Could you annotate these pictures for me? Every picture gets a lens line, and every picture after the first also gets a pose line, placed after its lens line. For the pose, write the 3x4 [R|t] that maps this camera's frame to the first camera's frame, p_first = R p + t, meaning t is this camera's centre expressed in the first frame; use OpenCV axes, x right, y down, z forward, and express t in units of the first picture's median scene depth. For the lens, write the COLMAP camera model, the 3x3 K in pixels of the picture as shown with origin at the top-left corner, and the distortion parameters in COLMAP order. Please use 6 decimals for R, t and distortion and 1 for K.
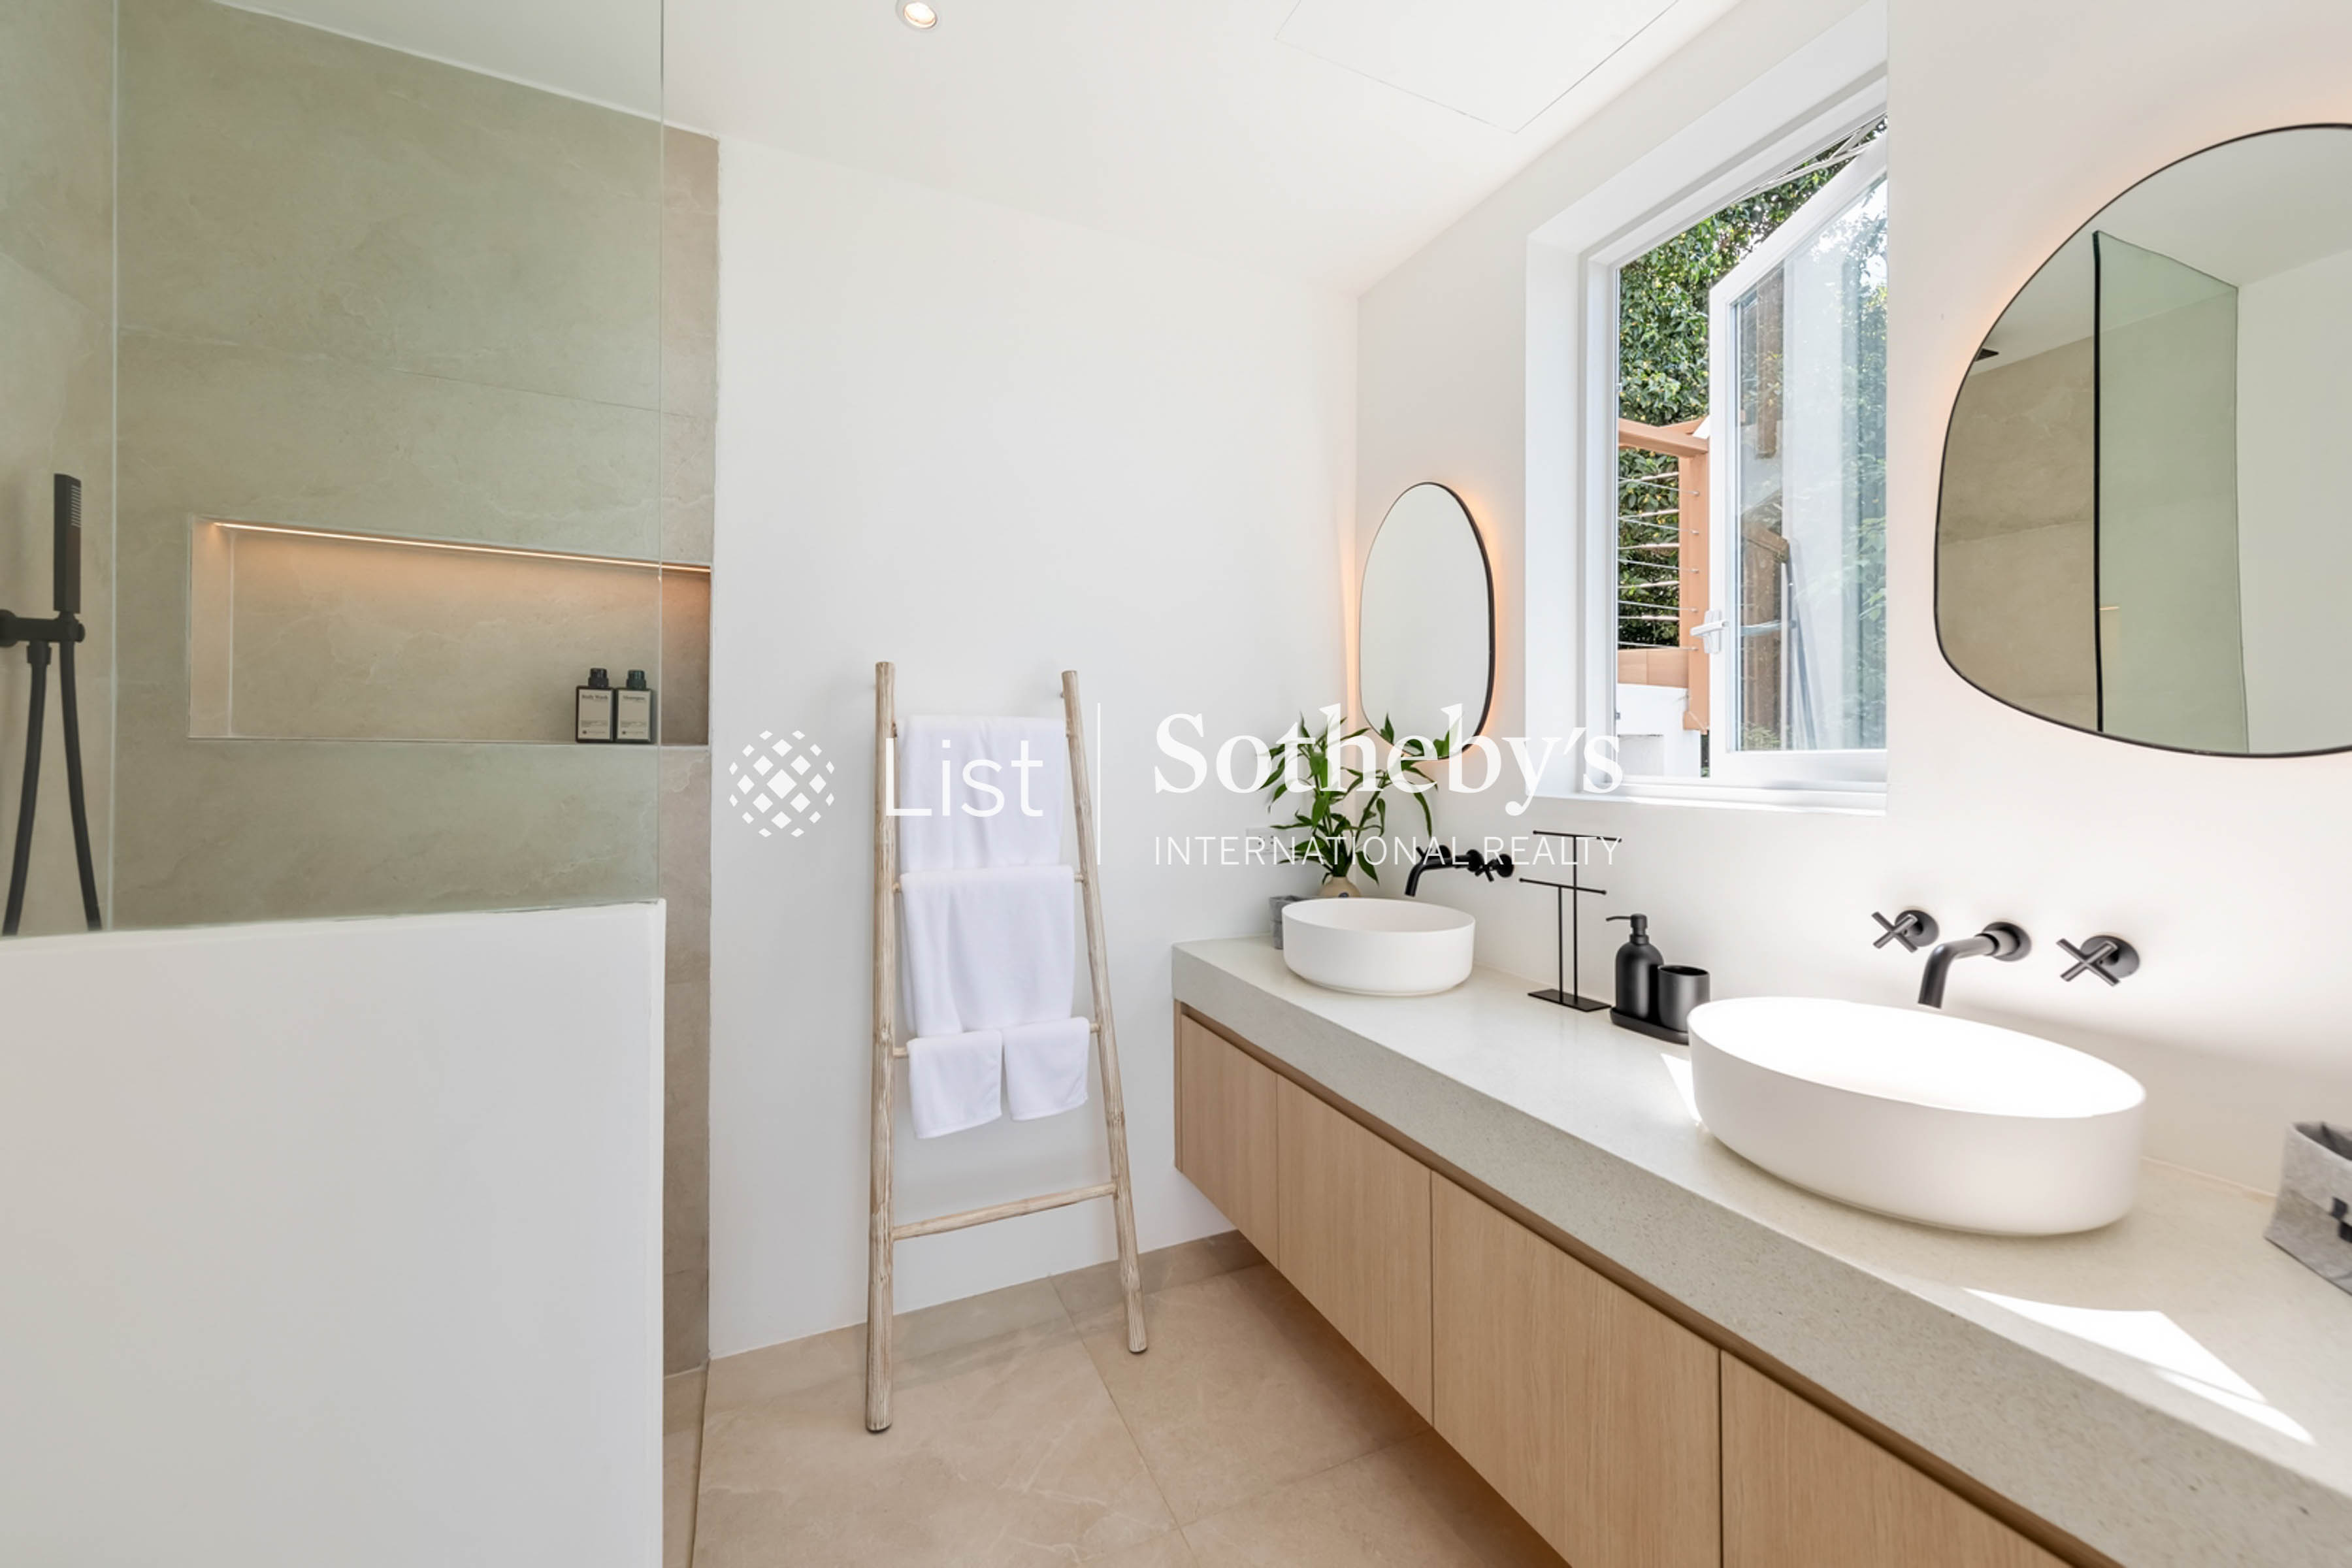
lens RADIAL K [[896.3, 0, 1180.5], [0, 896.3, 762.7], [0, 0, 1]] dist [-0.001335, -0.000058]
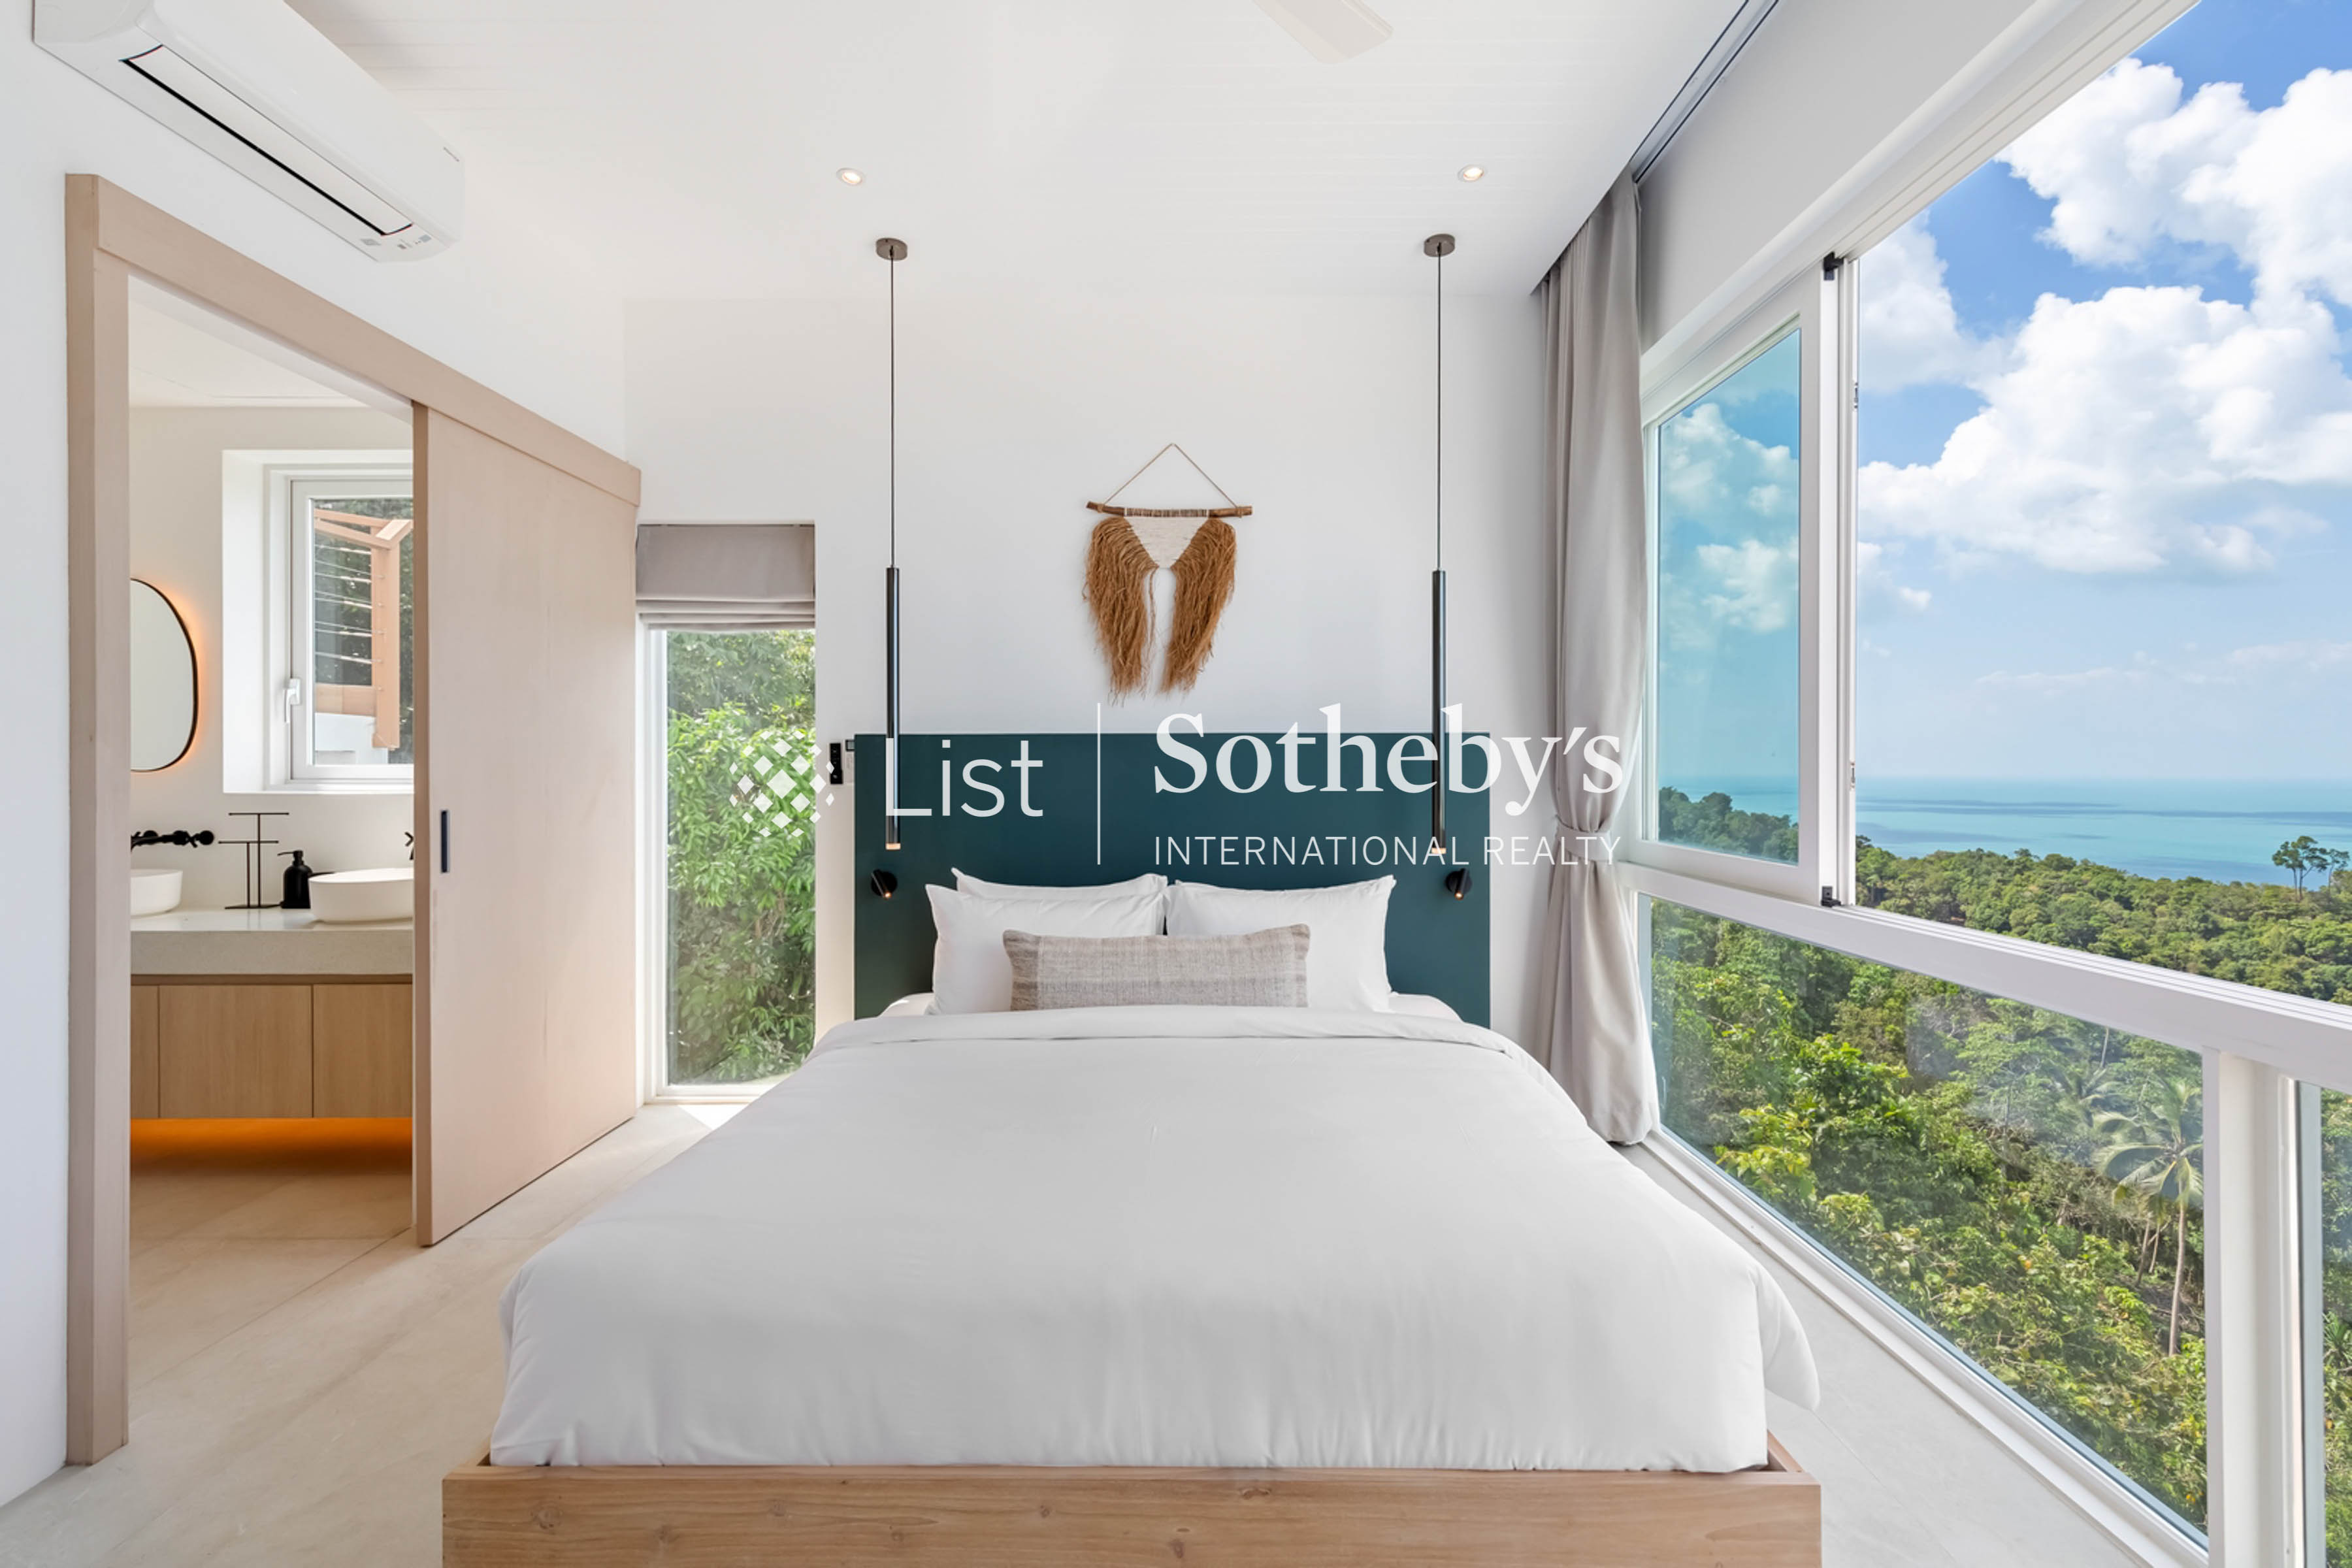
lens RADIAL K [[1001.8, 0, 1174.6], [0, 1001.8, 767.7], [0, 0, 1]] dist [0.004589, 0.000653]
pose [[0.438760, -0.003619, 0.898597, -0.486378], [0.002191, 0.999993, 0.002958, -0.009546], [-0.898602, 0.000671, 0.438765, -1.319730]]
